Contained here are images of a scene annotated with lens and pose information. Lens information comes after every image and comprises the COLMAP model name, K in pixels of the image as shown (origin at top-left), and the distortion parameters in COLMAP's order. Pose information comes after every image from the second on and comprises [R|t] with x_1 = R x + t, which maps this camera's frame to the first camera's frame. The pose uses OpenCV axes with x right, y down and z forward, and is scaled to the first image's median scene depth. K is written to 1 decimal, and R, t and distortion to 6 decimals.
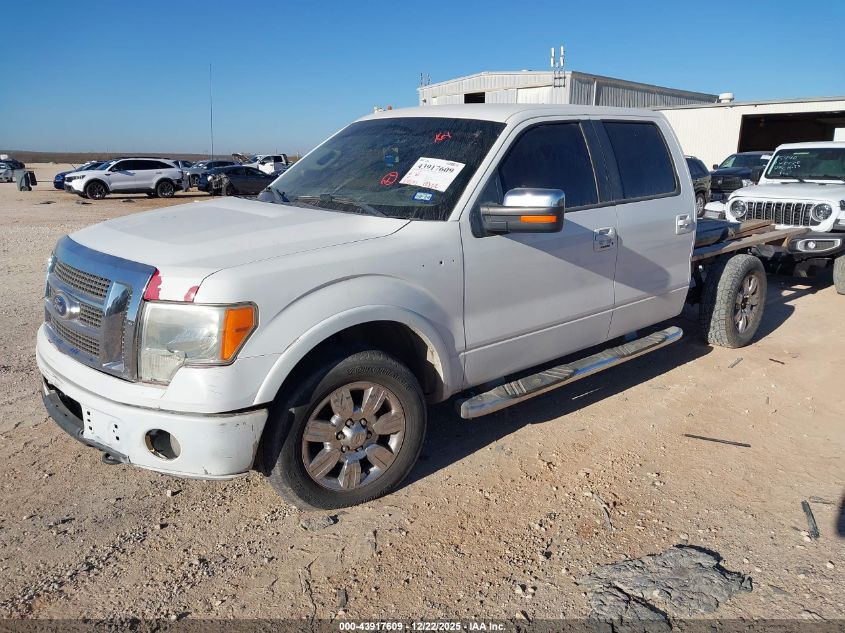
lens RADIAL K [[655.0, 0, 422.5], [0, 655.0, 316.5], [0, 0, 1]] dist [0.062141, -0.118133]
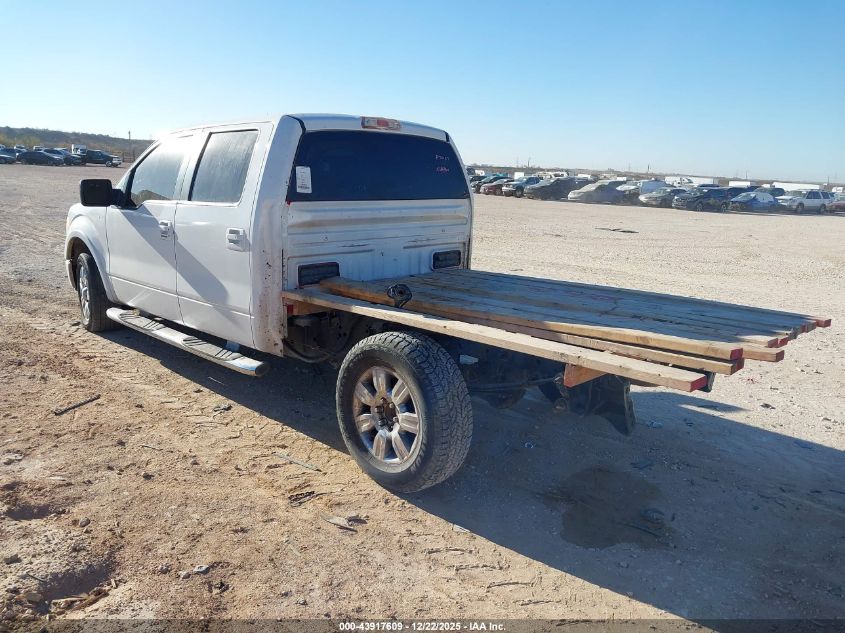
lens RADIAL K [[655.0, 0, 422.5], [0, 655.0, 316.5], [0, 0, 1]] dist [0.062141, -0.118133]
pose [[0.052269, 0.206248, -0.977103, 0.508152], [-0.268681, 0.945266, 0.185155, -0.107239], [0.961810, 0.252851, 0.104823, 0.458591]]
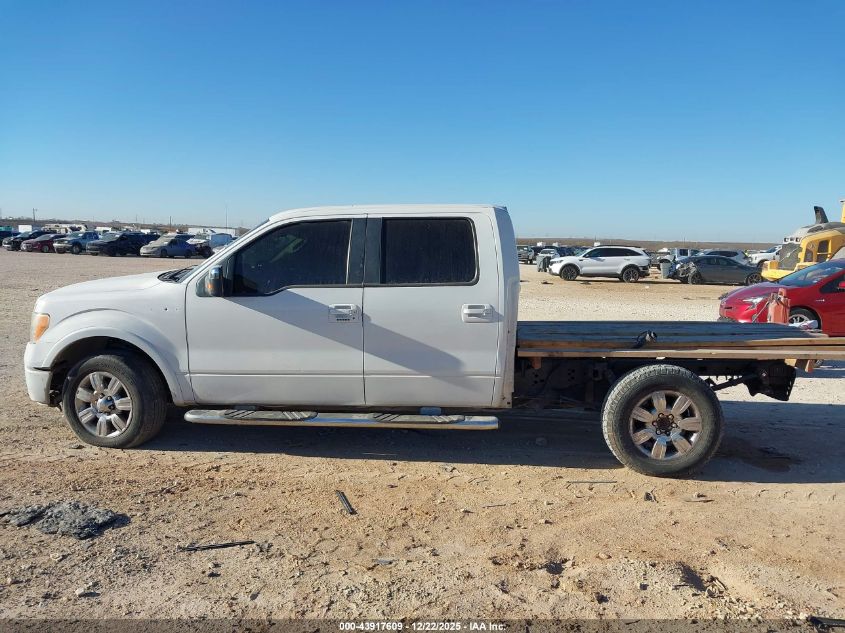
lens RADIAL K [[655.0, 0, 422.5], [0, 655.0, 316.5], [0, 0, 1]] dist [0.062141, -0.118133]
pose [[0.687226, 0.091279, -0.720686, 0.419181], [-0.183856, 0.981630, -0.050991, -0.026415], [0.702793, 0.167545, 0.691384, 0.091238]]
